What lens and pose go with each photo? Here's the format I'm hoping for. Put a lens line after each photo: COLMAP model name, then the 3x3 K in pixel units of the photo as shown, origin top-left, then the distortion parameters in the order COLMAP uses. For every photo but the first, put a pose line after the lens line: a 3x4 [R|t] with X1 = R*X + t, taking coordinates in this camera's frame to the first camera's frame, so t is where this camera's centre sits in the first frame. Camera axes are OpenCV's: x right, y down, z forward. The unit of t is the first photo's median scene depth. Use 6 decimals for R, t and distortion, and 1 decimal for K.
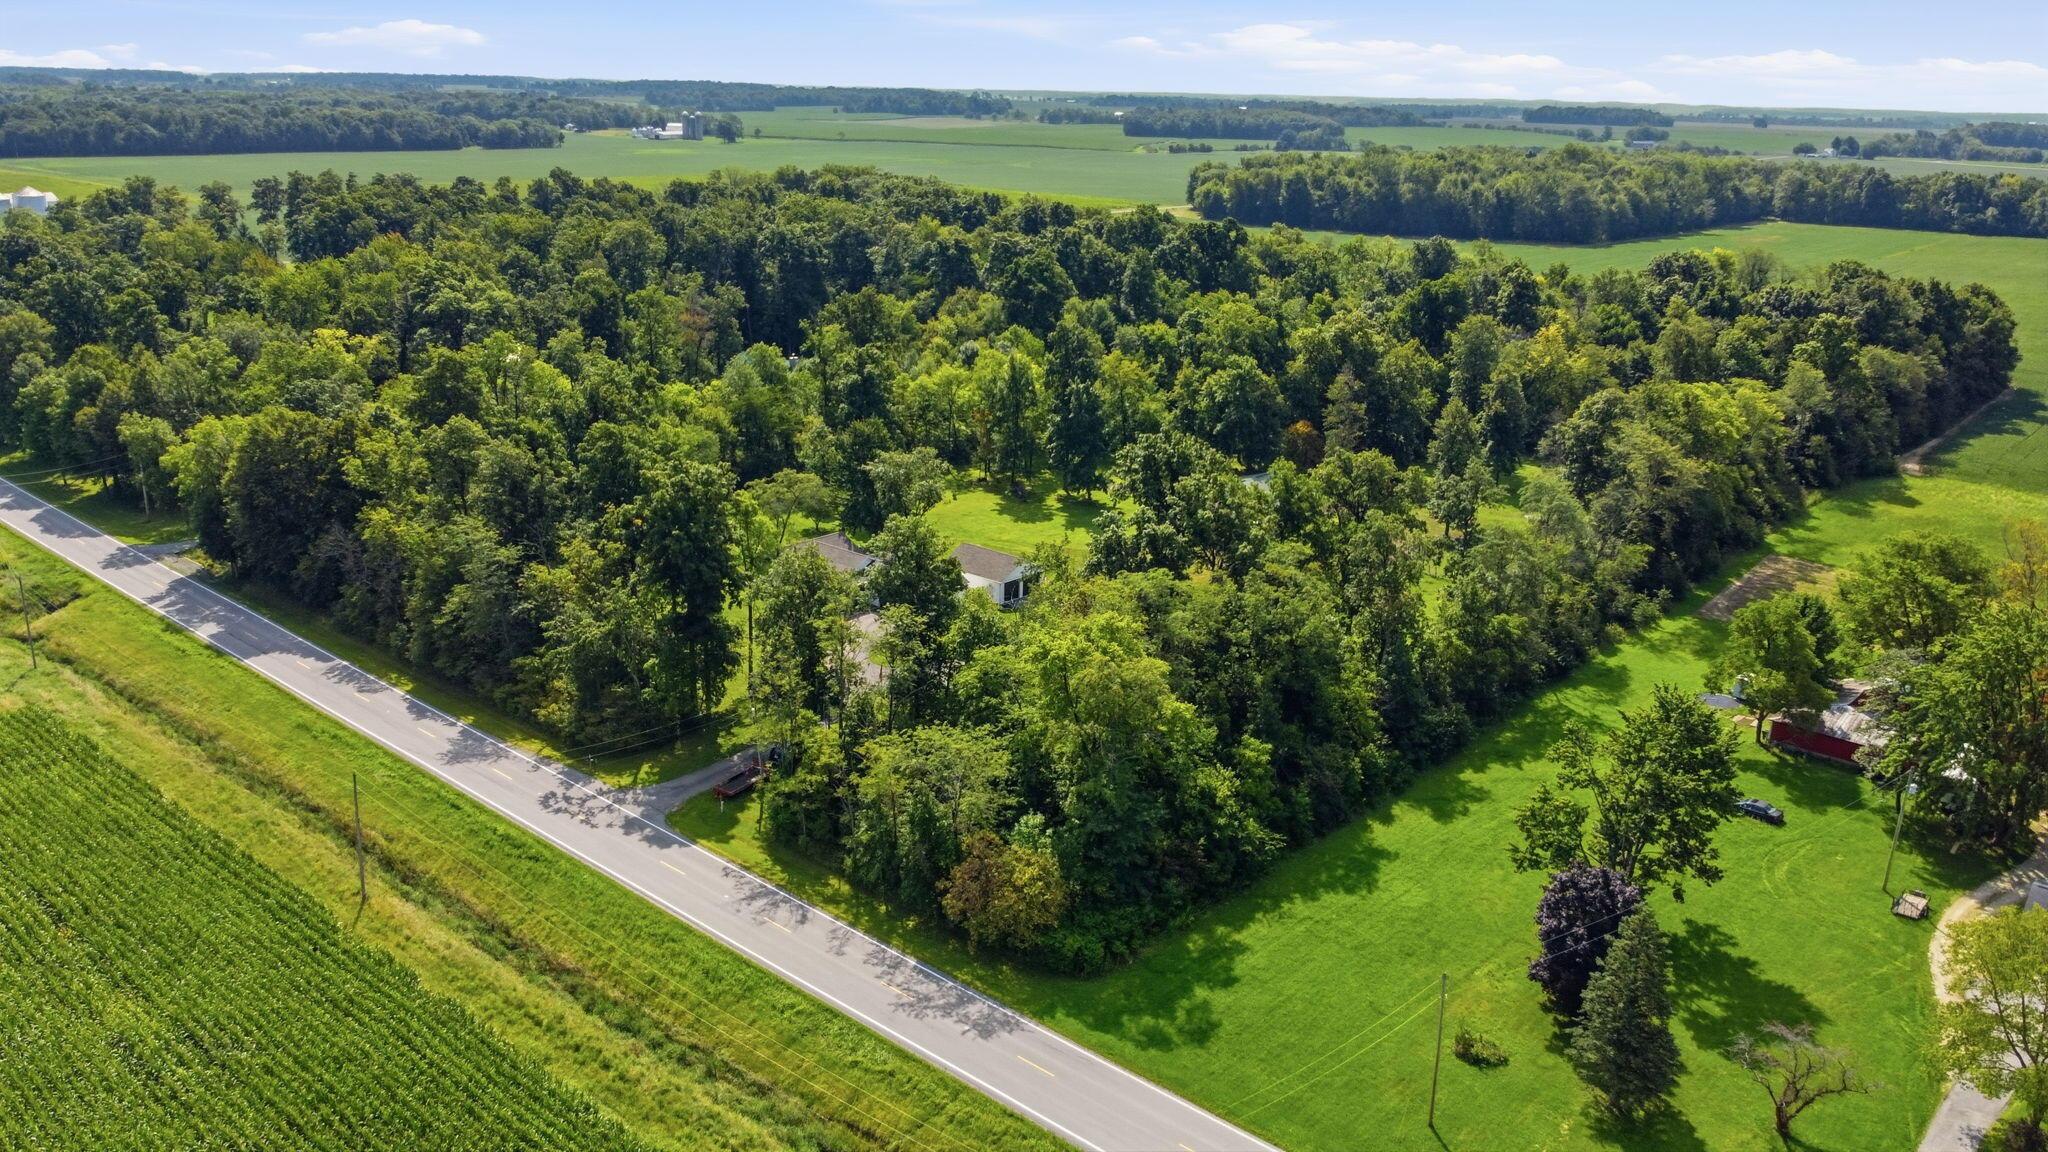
lens RADIAL K [[1557.1, 0, 1022.4], [0, 1557.1, 591.3], [0, 0, 1]] dist [-0.005632, -0.002509]
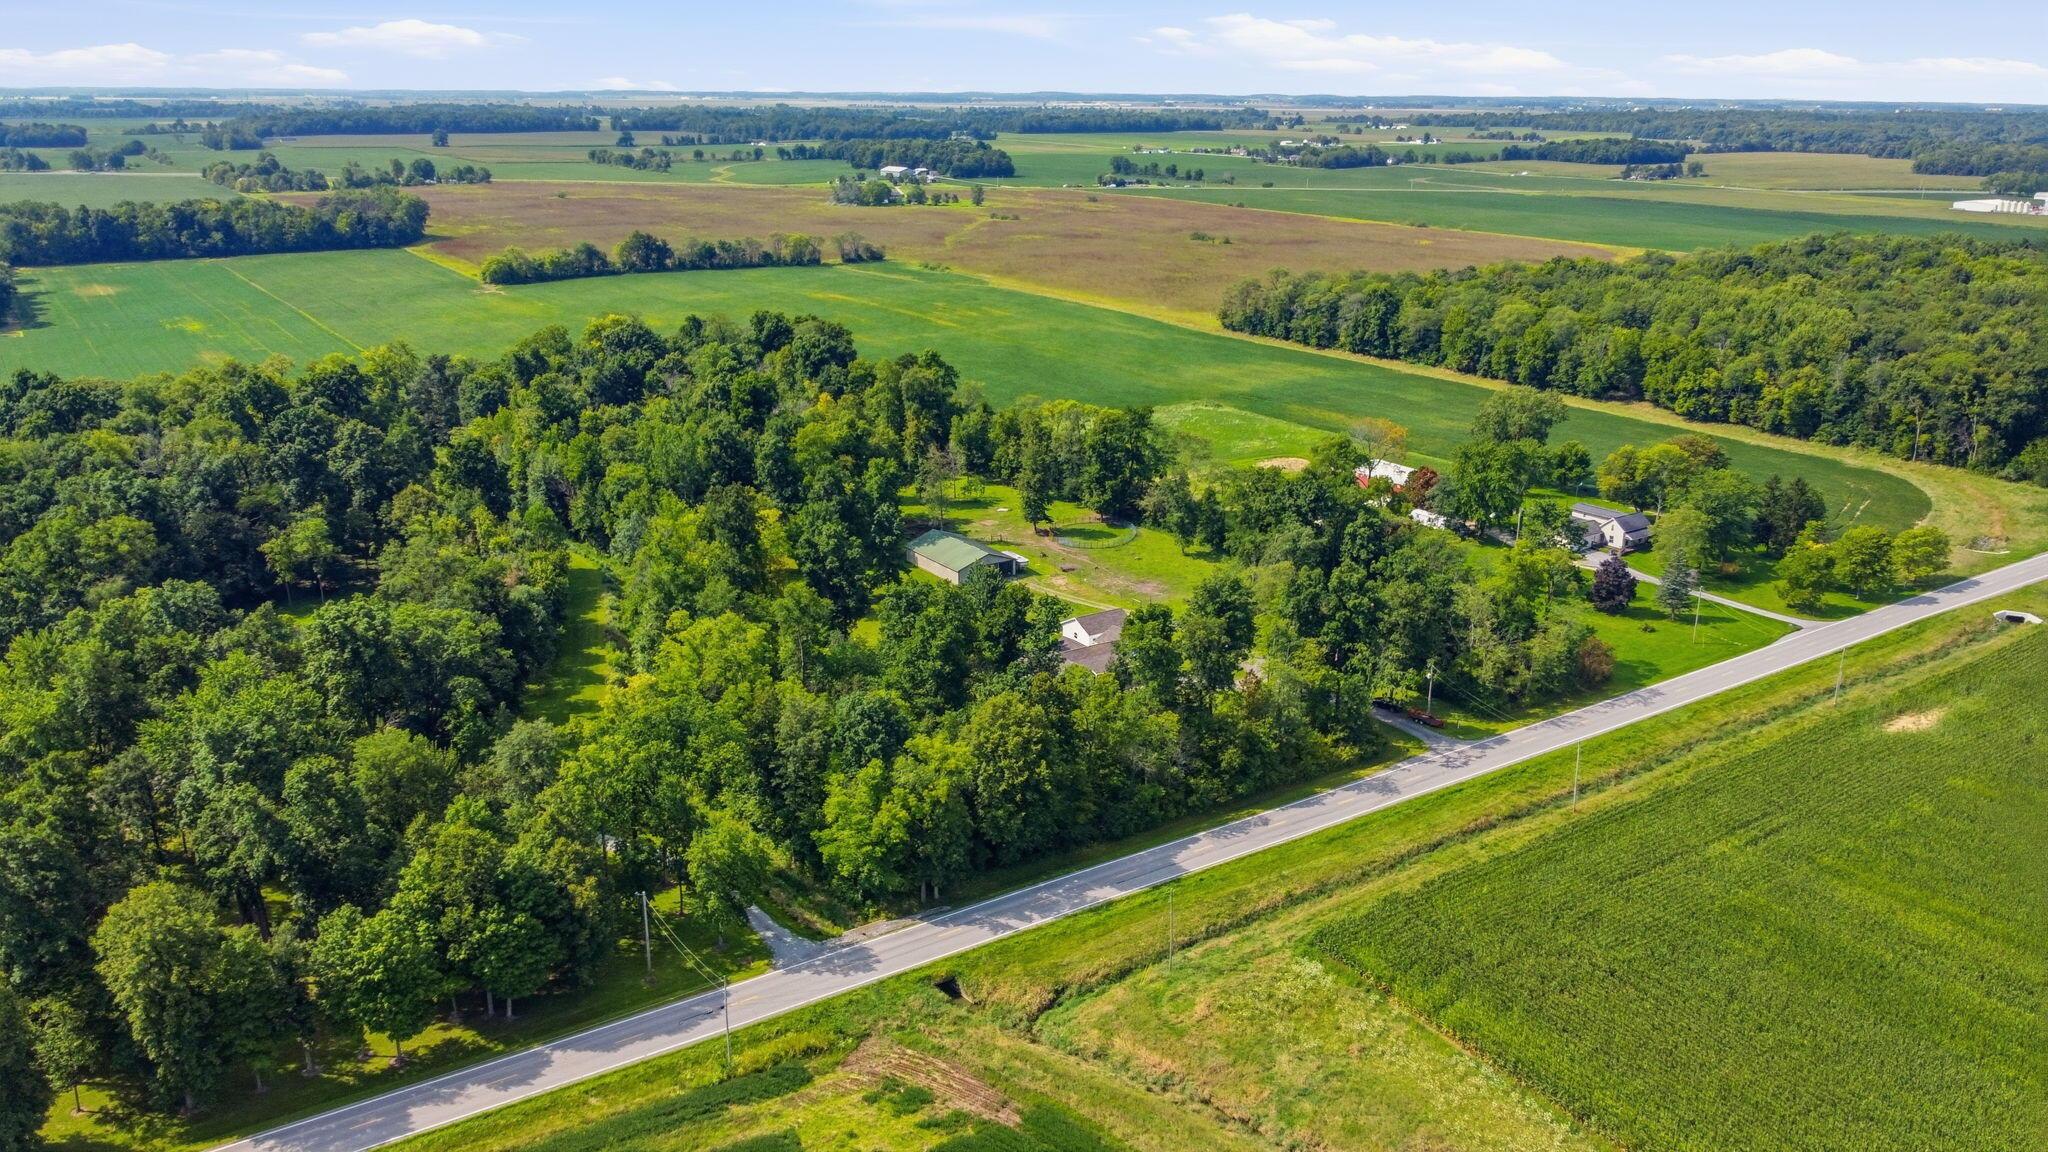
lens RADIAL K [[1557.1, 0, 1018.0], [0, 1557.1, 568.4], [0, 0, 1]] dist [-0.005632, -0.002509]
pose [[0.252342, -0.307249, 0.917563, -1.322541], [0.298534, 0.926713, 0.228212, -0.408468], [-0.920435, 0.216336, 0.325573, 0.582619]]
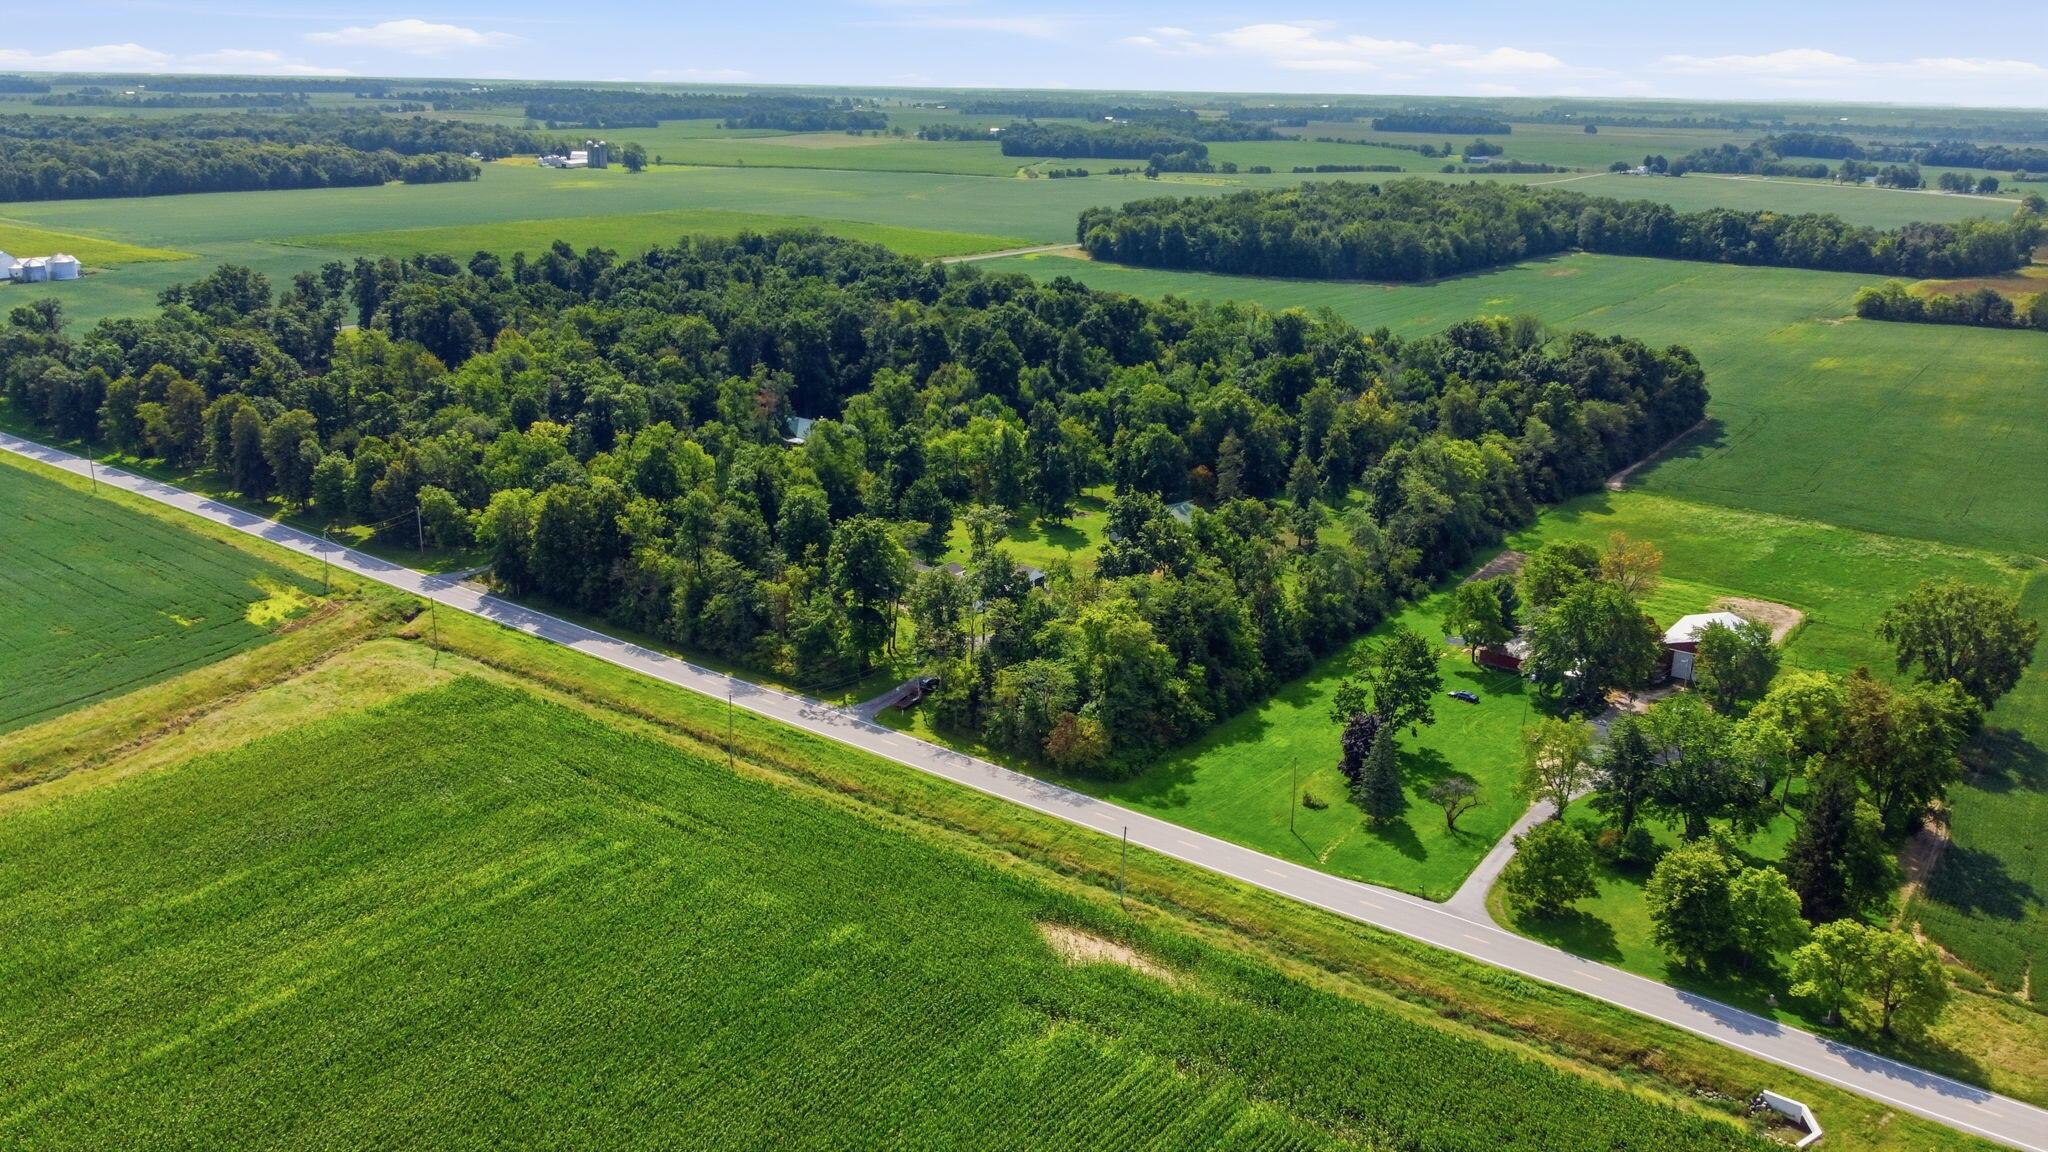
lens RADIAL K [[1557.1, 0, 1020.8], [0, 1557.1, 585.9], [0, 0, 1]] dist [-0.005632, -0.002509]
pose [[0.996495, -0.028716, 0.078567, -0.134045], [0.028701, 0.999587, 0.001324, -0.004894], [-0.078572, 0.000935, 0.996908, -0.553843]]
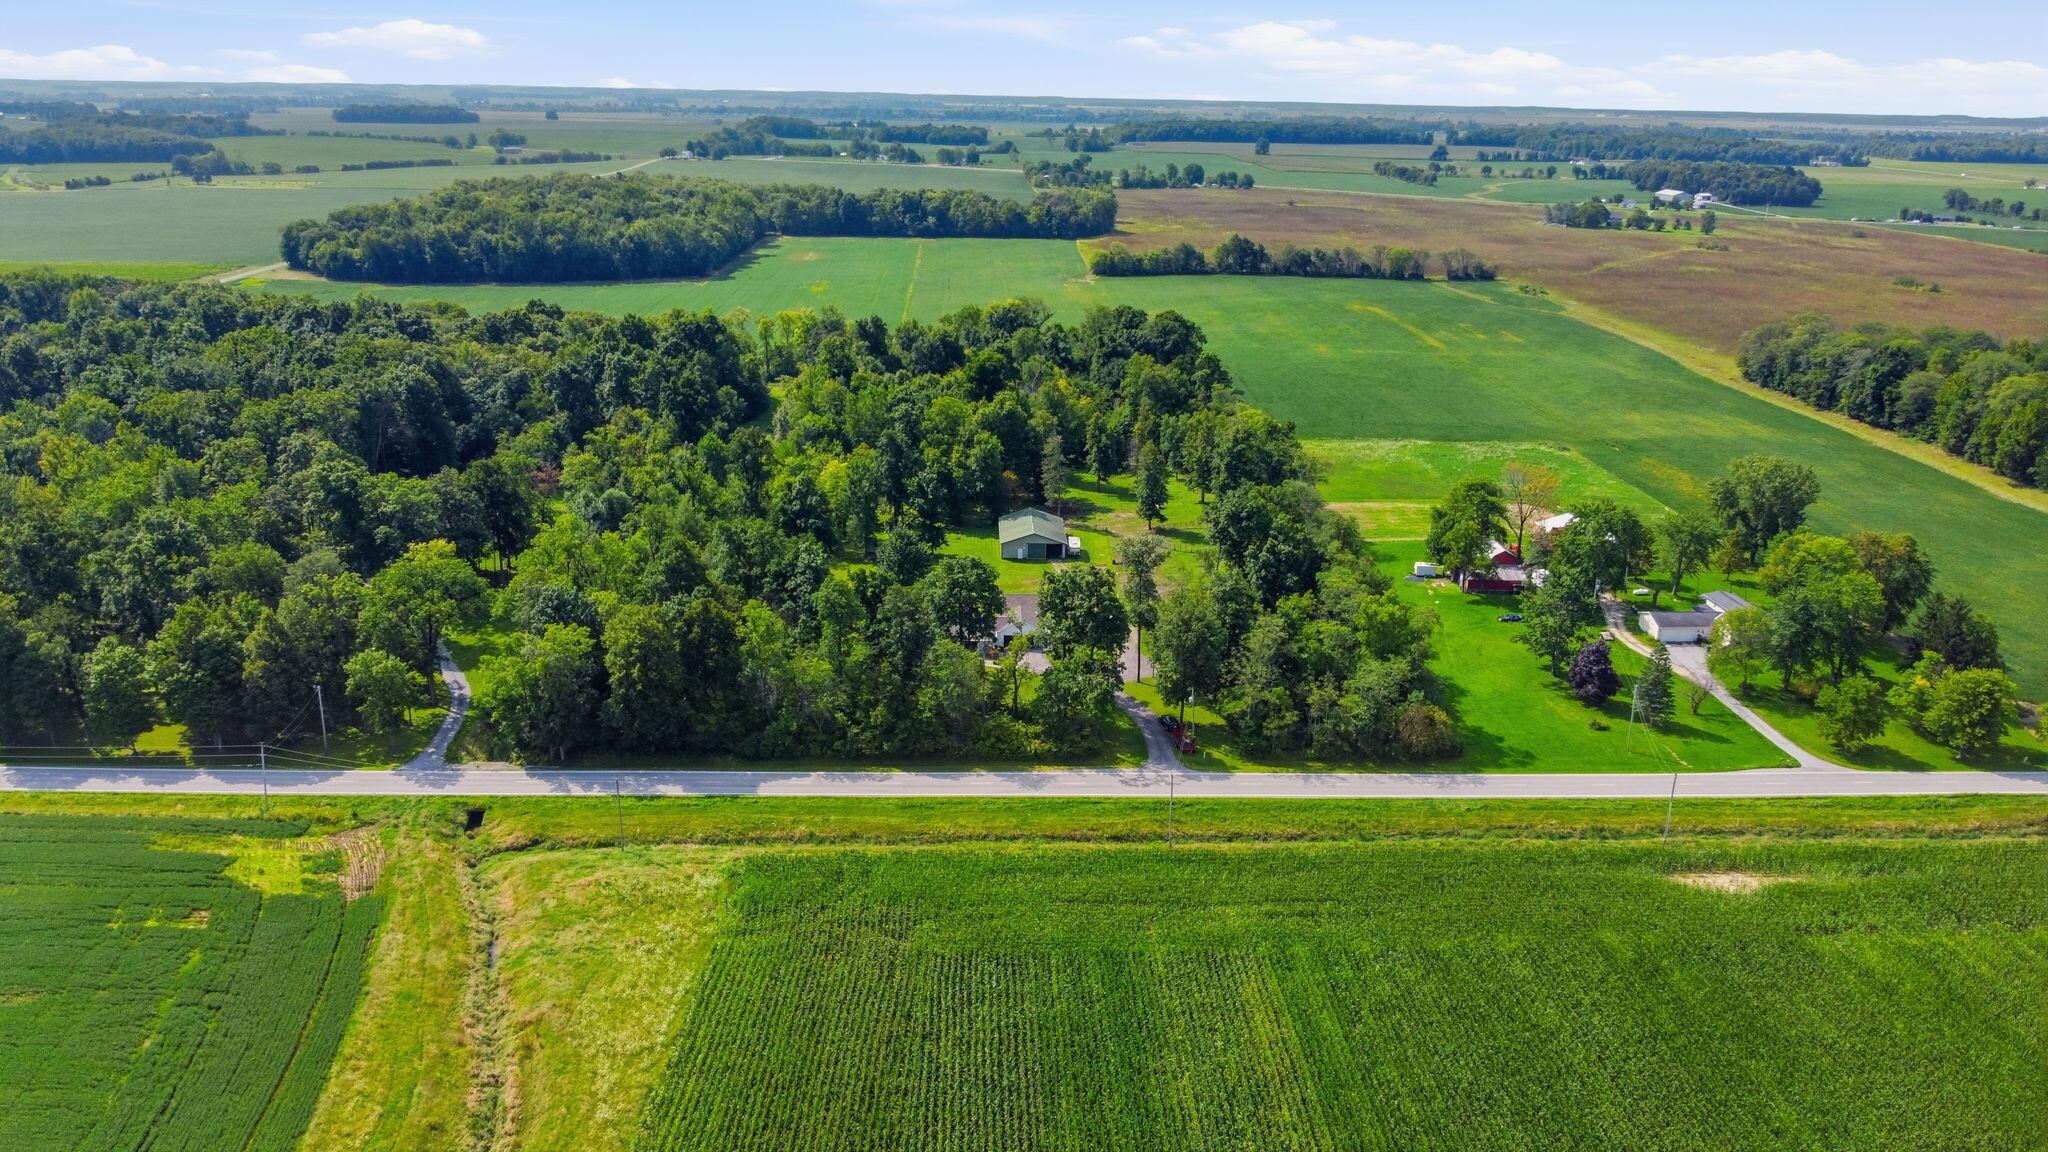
lens RADIAL K [[1557.1, 0, 1022.9], [0, 1557.1, 566.5], [0, 0, 1]] dist [-0.005632, -0.002509]
pose [[0.728257, -0.211300, 0.651915, -0.985408], [0.211984, 0.974082, 0.078913, -0.170283], [-0.651693, 0.080727, 0.754175, -0.133932]]
